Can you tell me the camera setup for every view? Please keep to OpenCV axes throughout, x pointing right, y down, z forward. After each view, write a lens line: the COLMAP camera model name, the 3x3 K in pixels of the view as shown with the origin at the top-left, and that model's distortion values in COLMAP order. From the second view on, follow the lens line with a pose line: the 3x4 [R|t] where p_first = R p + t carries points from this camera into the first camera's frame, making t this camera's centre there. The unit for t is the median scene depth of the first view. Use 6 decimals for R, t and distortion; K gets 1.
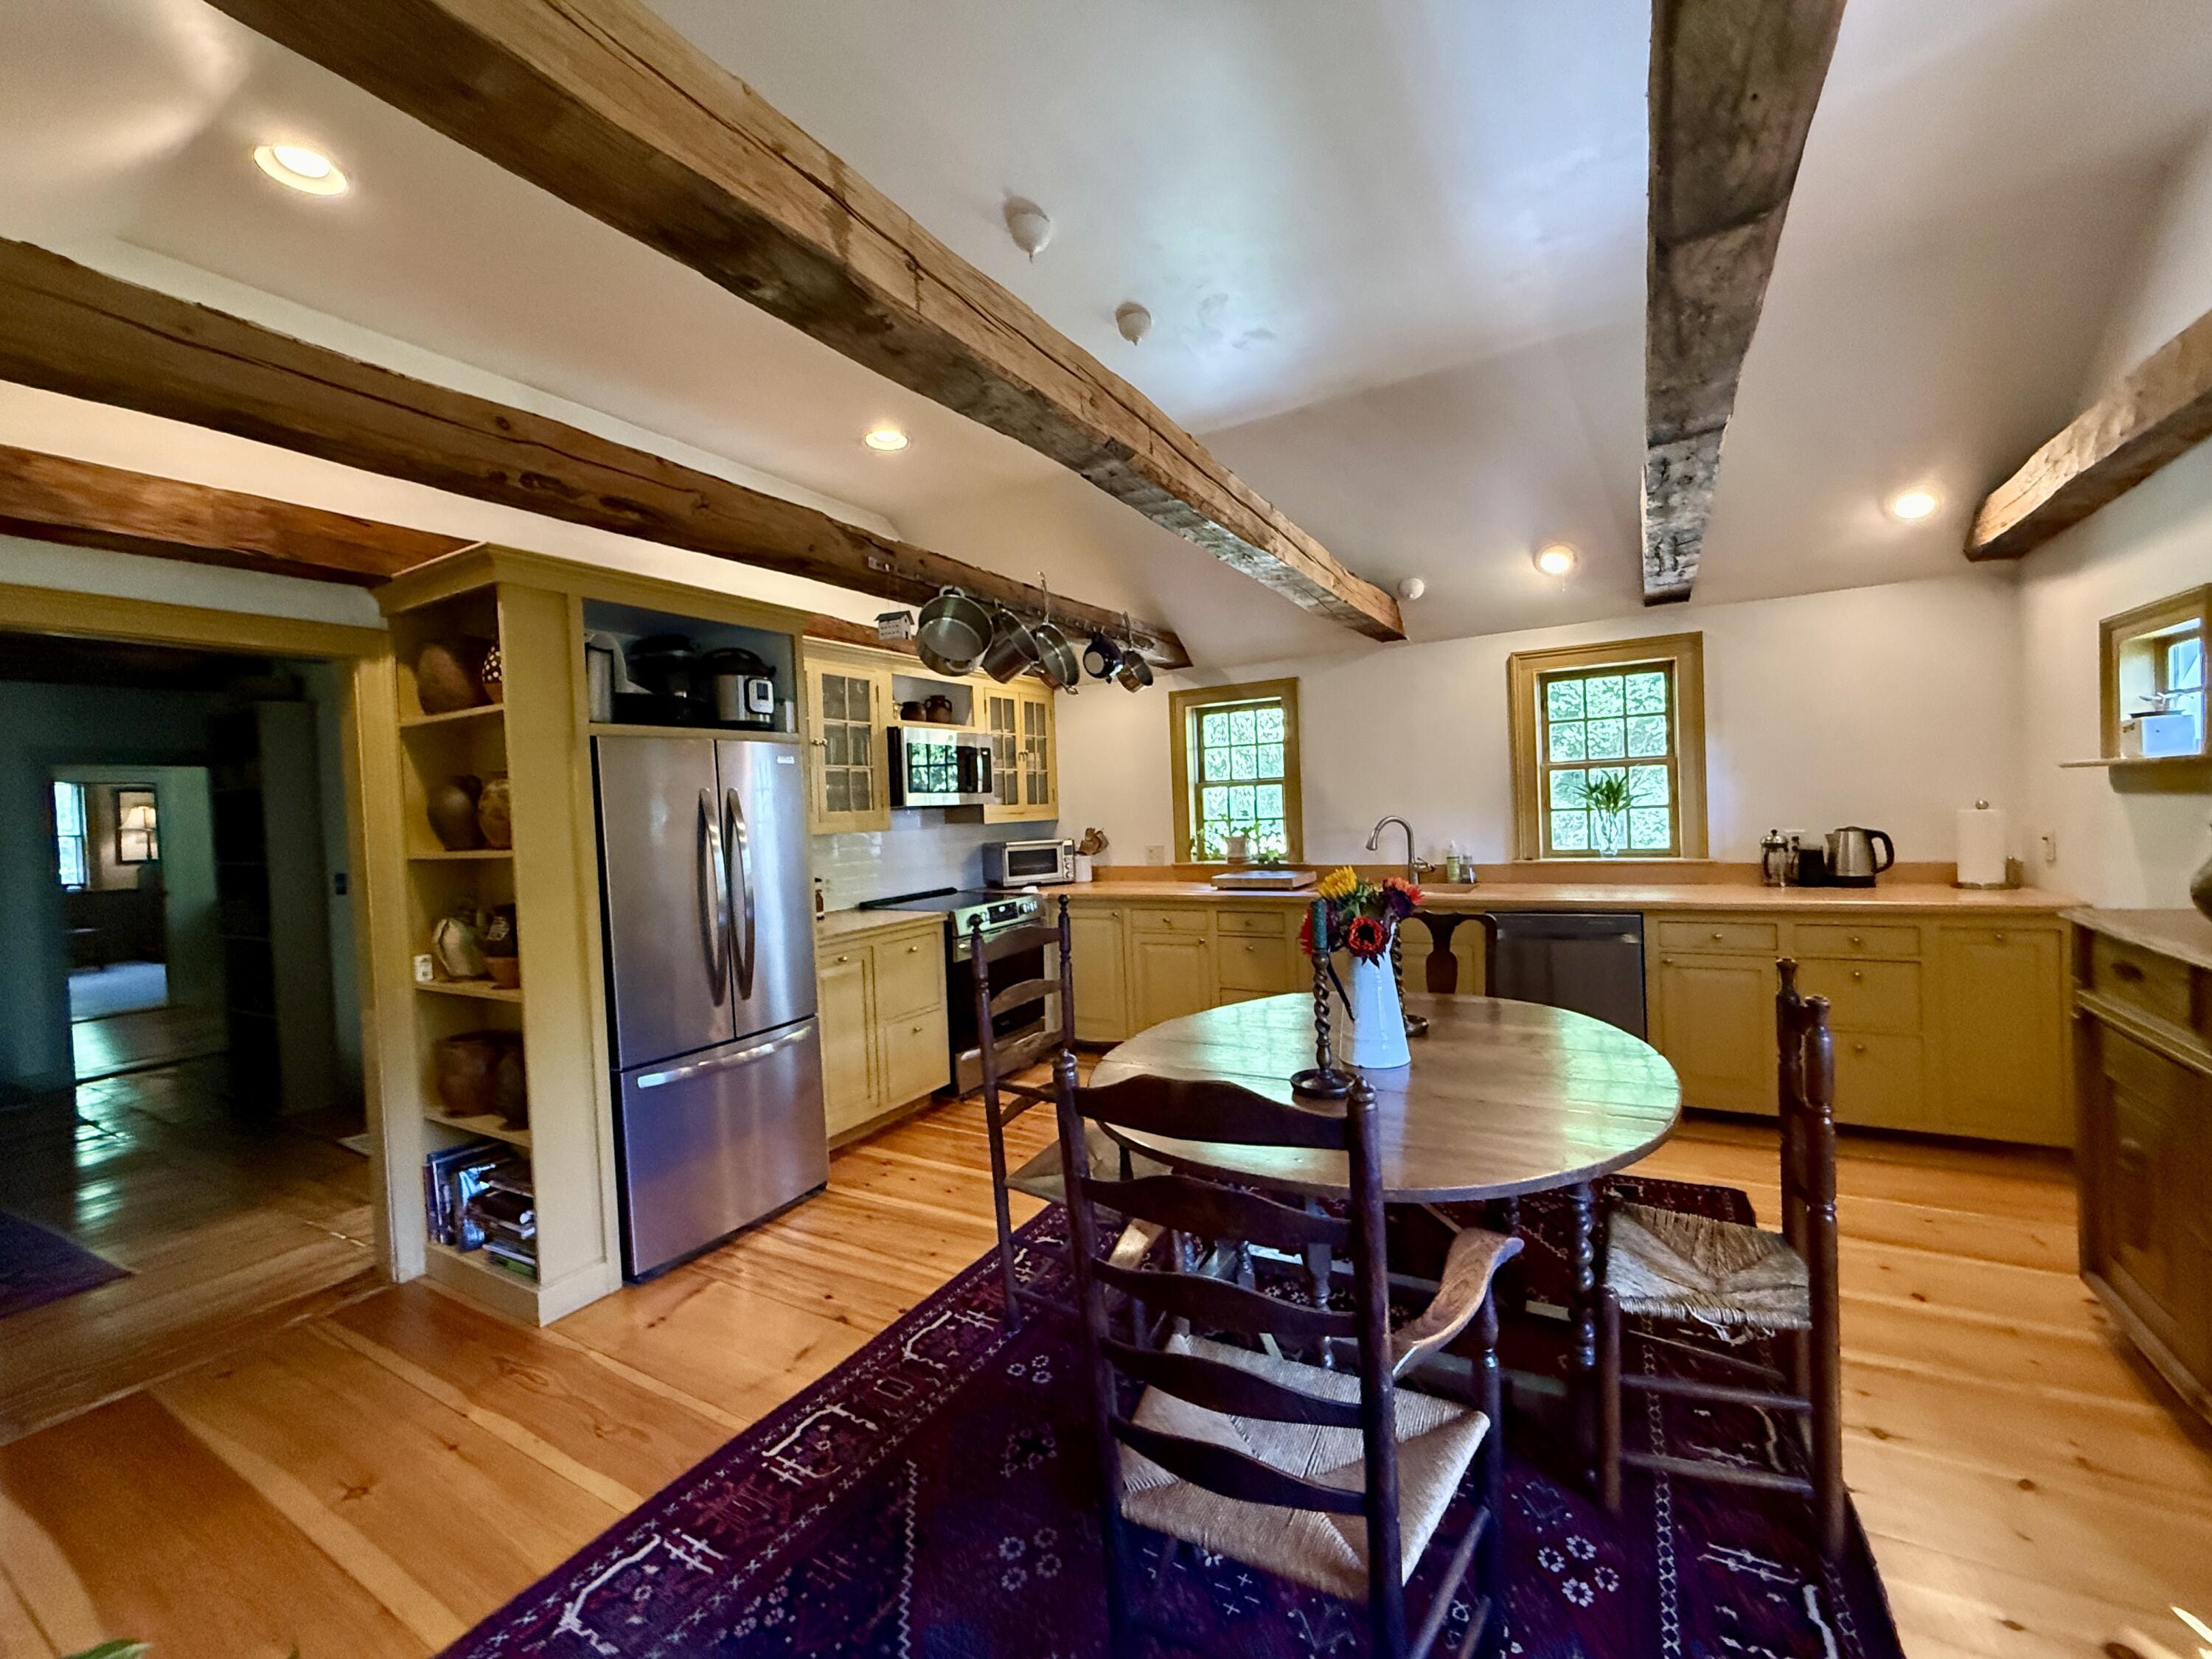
lens RADIAL K [[895.2, 0, 1106.0], [0, 895.2, 829.5], [0, 0, 1]] dist [-0.000962, -0.000177]
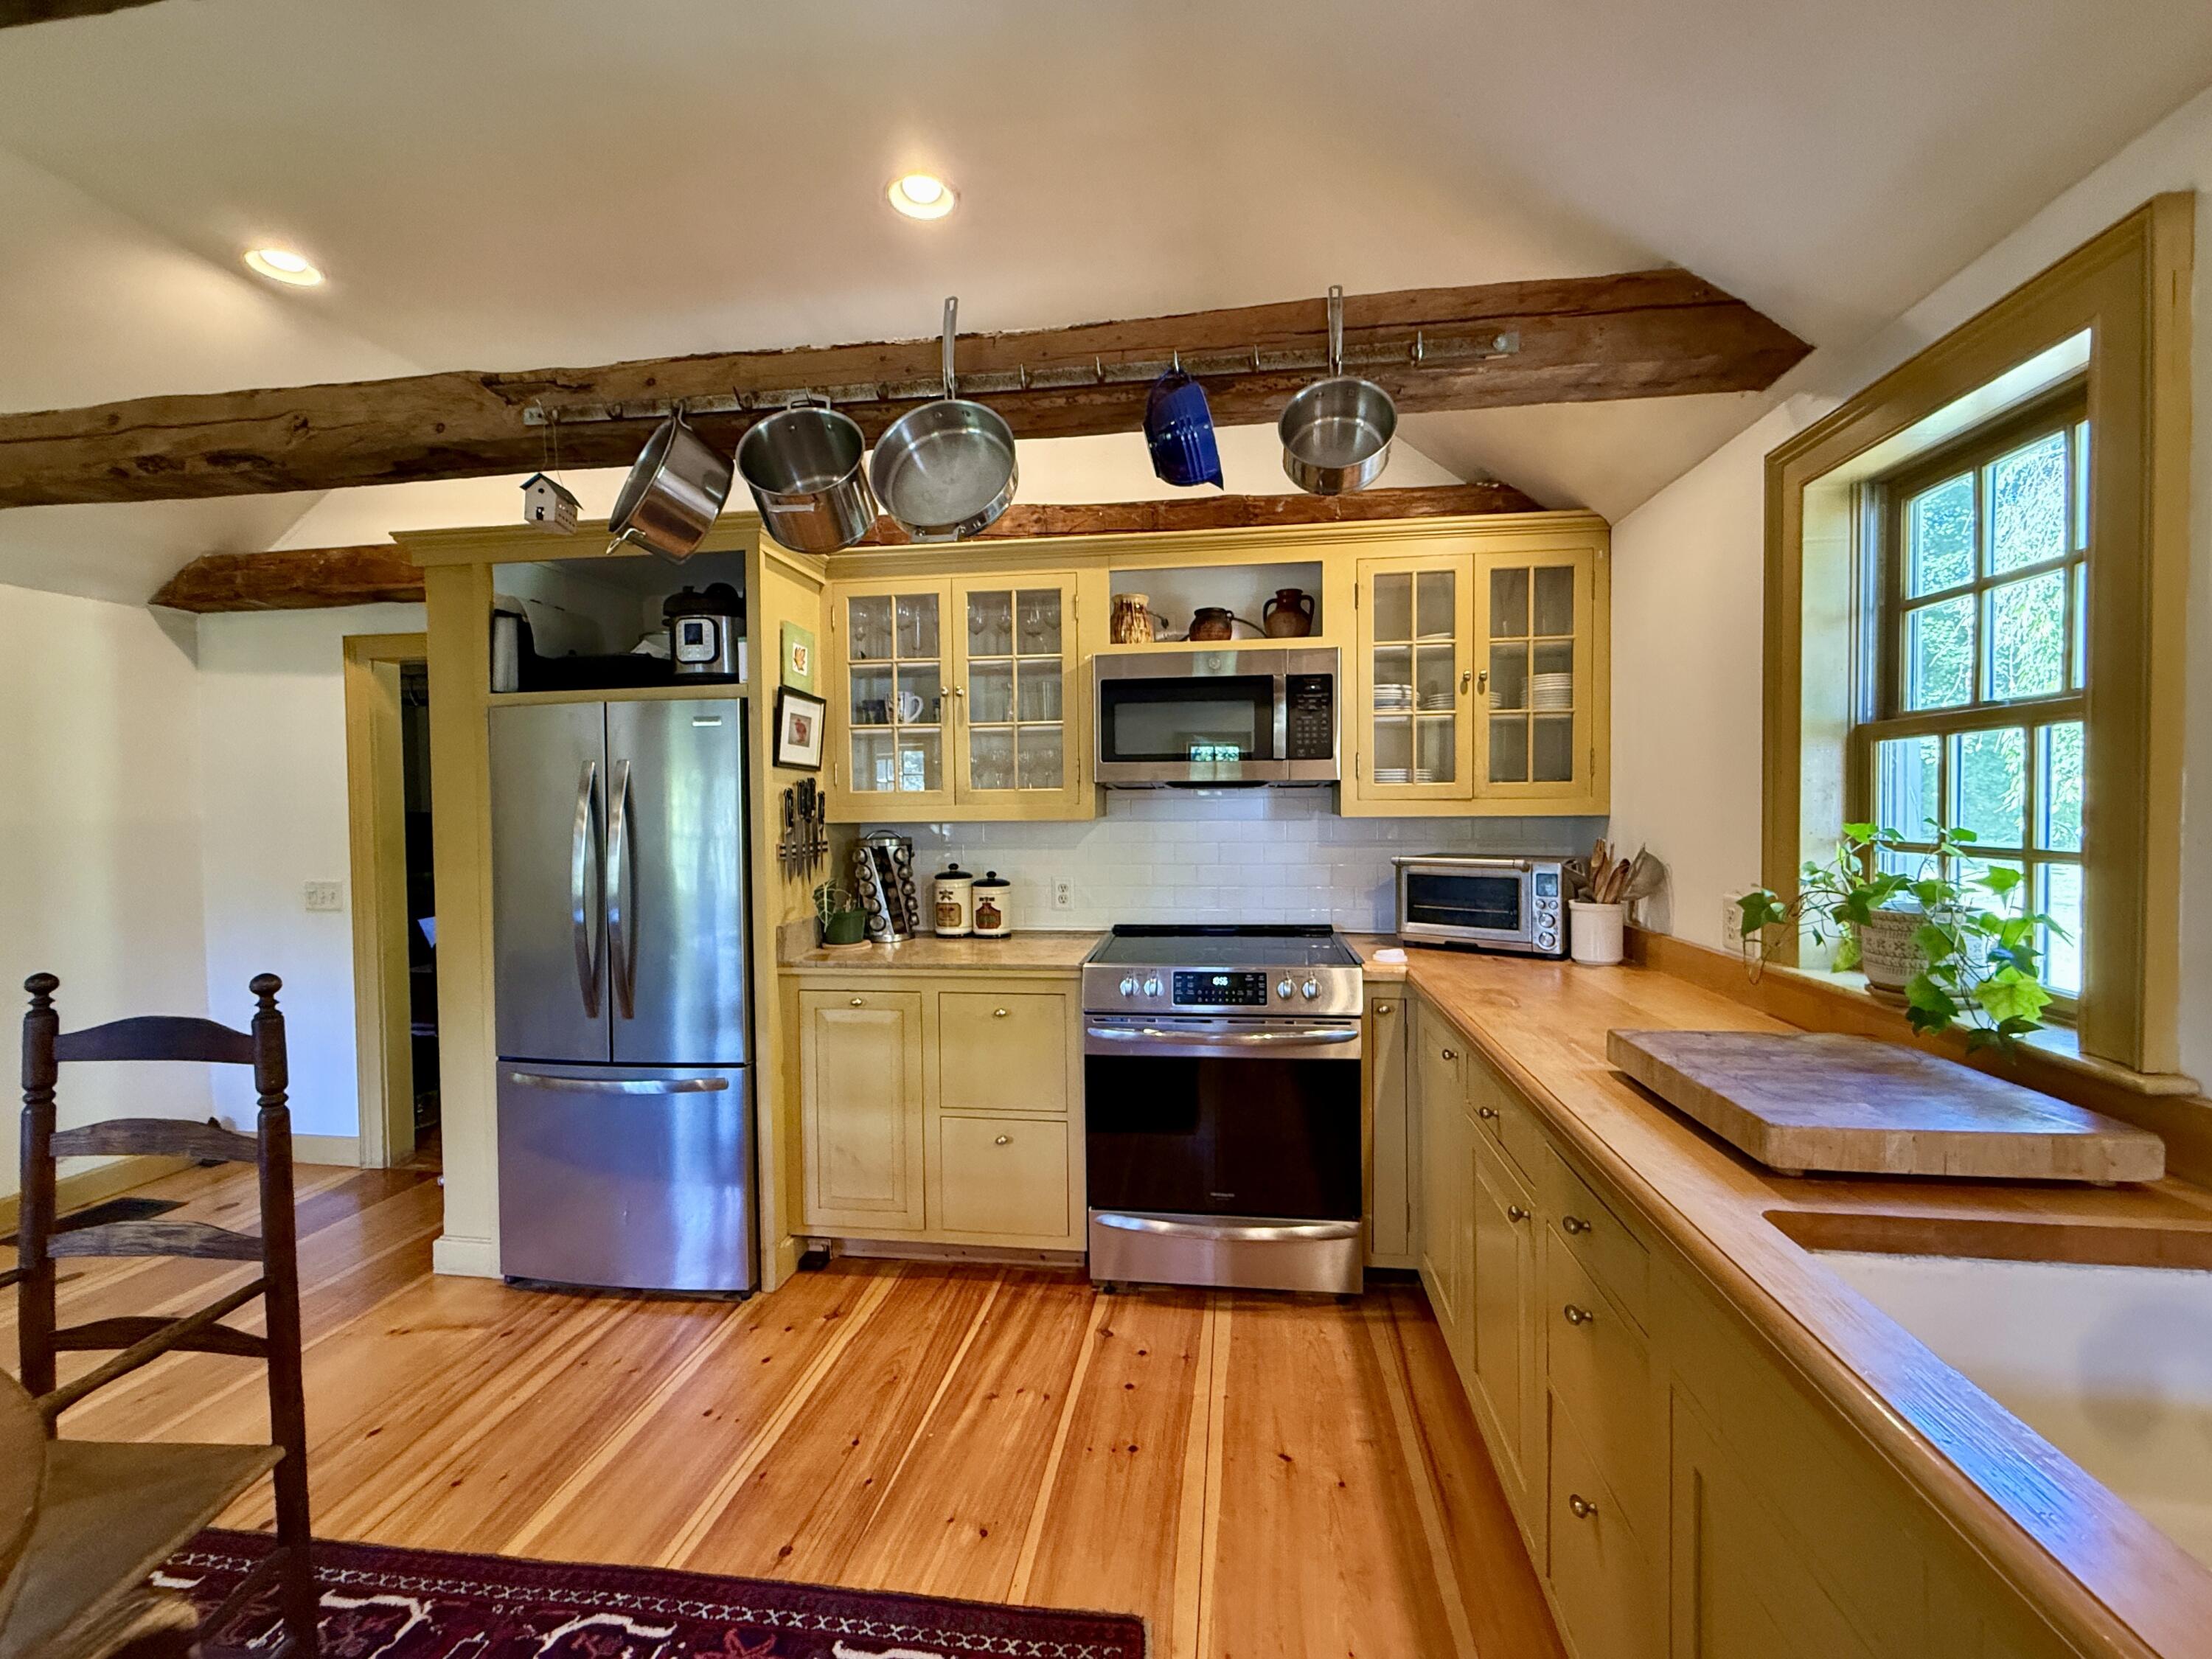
lens RADIAL K [[895.2, 0, 1106.0], [0, 895.2, 829.5], [0, 0, 1]] dist [-0.000962, -0.000177]
pose [[0.380376, 0.060746, -0.922835, 0.374276], [-0.030078, 0.998125, 0.053304, -0.029022], [0.924343, 0.007482, 0.381490, 0.809111]]
